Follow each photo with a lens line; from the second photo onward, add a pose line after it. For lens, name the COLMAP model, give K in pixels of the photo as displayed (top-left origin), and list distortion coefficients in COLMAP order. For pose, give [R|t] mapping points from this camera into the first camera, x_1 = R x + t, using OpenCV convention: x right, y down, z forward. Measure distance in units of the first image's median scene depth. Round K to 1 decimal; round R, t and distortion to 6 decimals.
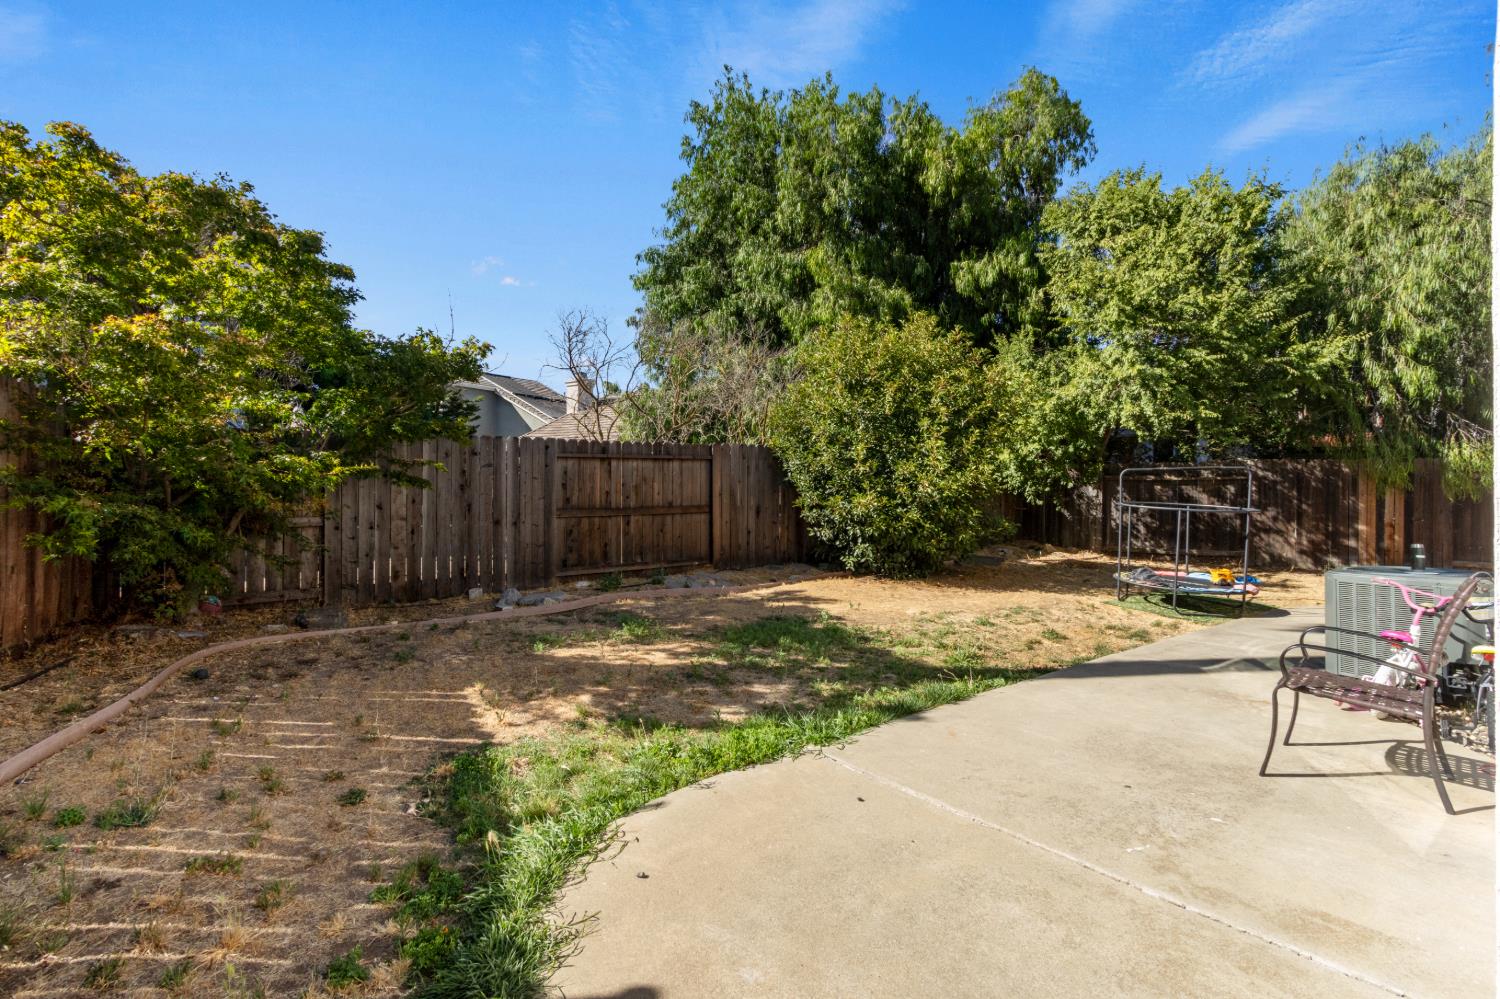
lens RADIAL K [[691.6, 0, 737.1], [0, 691.6, 490.1], [0, 0, 1]] dist [0.007010, -0.001101]
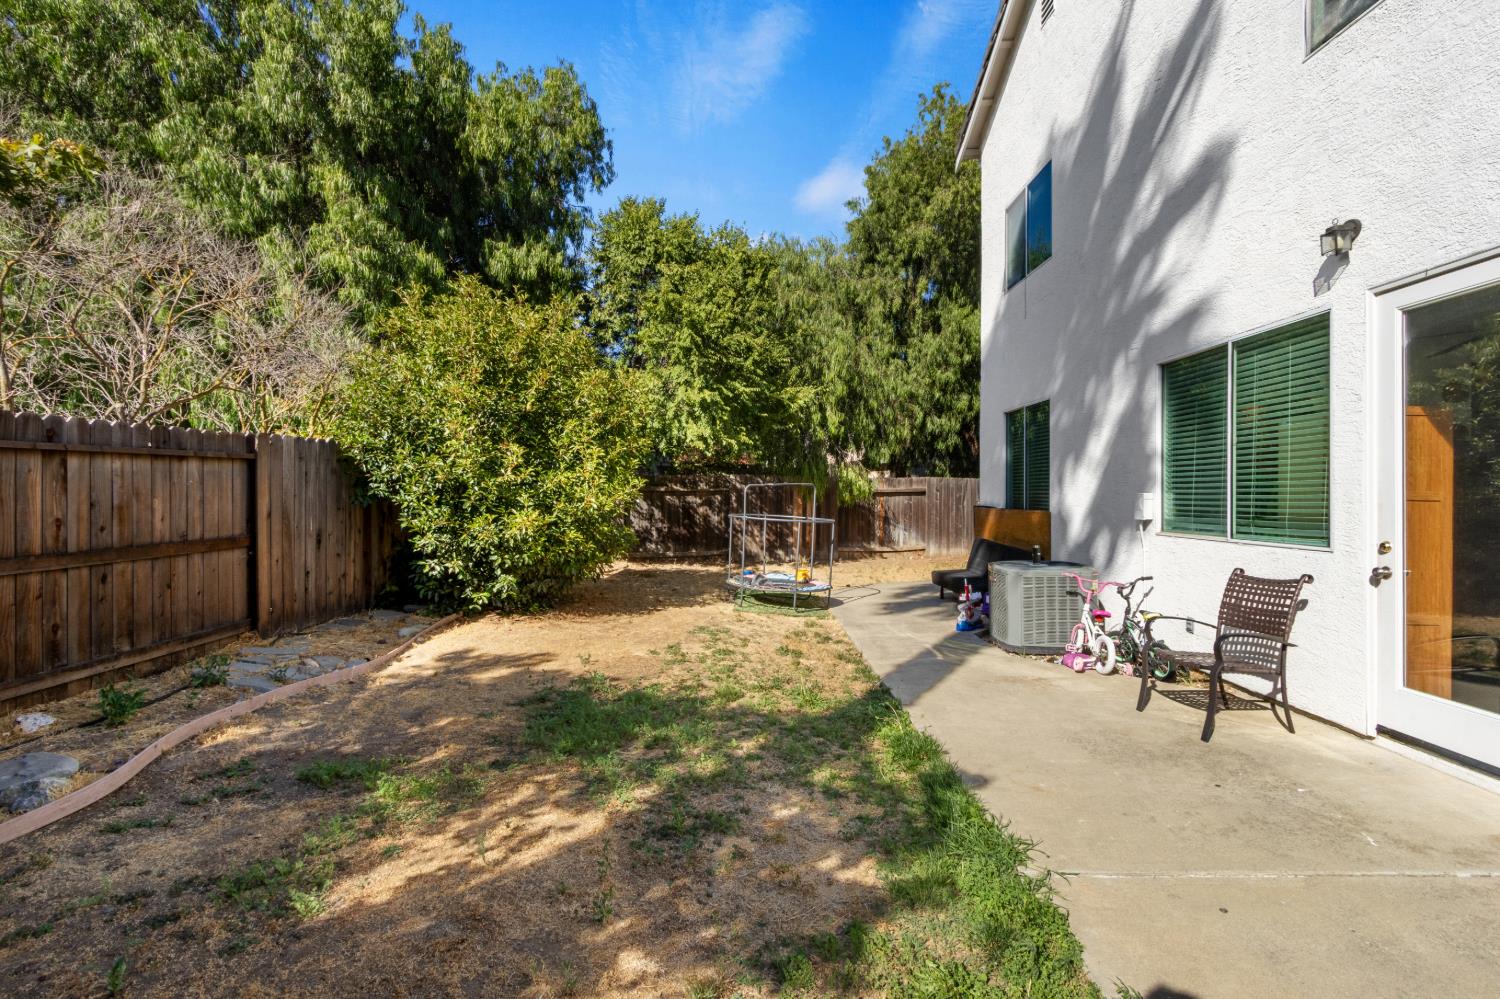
lens RADIAL K [[691.6, 0, 715.5], [0, 691.6, 495.2], [0, 0, 1]] dist [0.007010, -0.001101]
pose [[0.611725, -0.003927, 0.791060, -0.270364], [-0.002158, 0.999976, 0.006632, -0.018018], [-0.791067, -0.005764, 0.611702, 0.307185]]
